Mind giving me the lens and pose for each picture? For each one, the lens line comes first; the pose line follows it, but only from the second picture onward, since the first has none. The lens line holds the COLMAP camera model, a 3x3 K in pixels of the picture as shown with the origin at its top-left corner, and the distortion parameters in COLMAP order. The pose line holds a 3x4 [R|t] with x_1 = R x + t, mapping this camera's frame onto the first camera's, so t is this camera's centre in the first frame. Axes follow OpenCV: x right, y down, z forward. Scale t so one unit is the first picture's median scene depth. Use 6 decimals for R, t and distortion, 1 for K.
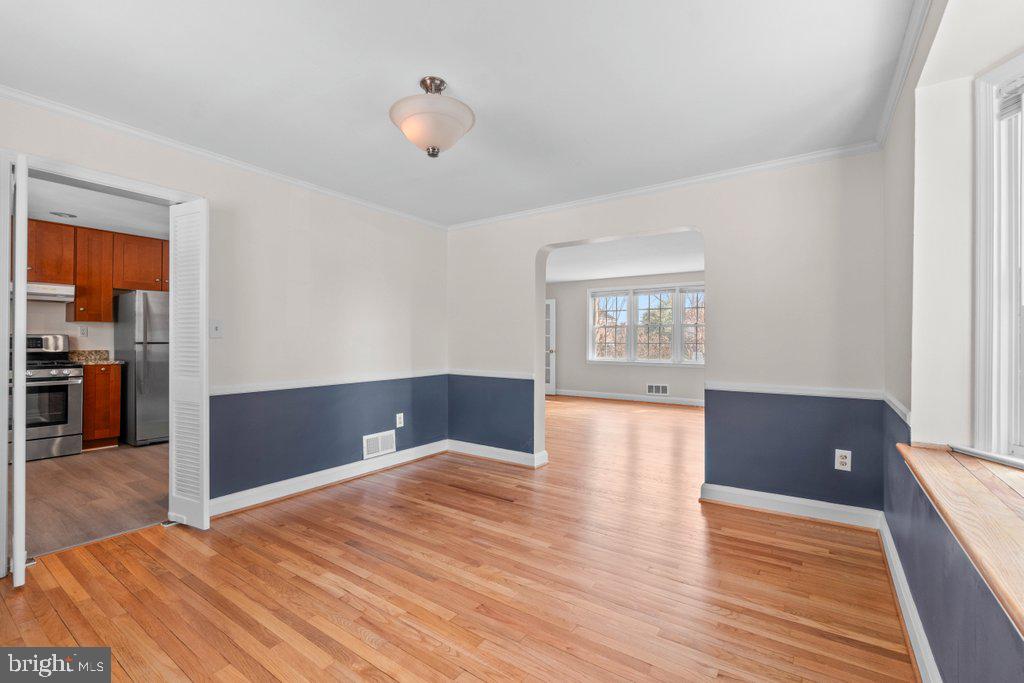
lens RADIAL K [[448.6, 0, 510.0], [0, 448.6, 341.0], [0, 0, 1]] dist [-0.000382, -0.002022]
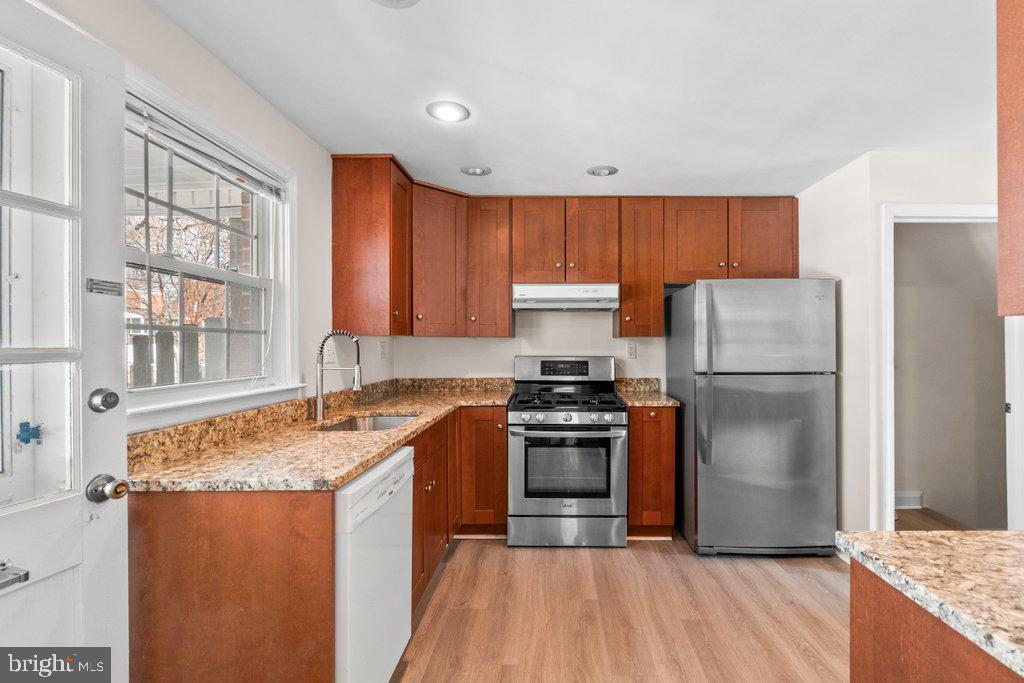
lens RADIAL K [[461.2, 0, 535.5], [0, 461.2, 343.9], [0, 0, 1]] dist [-0.002402, -0.000802]
pose [[0.543359, -0.007262, -0.839469, -0.449944], [0.003709, 0.999974, -0.006250, -0.029470], [0.839492, 0.000282, 0.543372, 0.505551]]
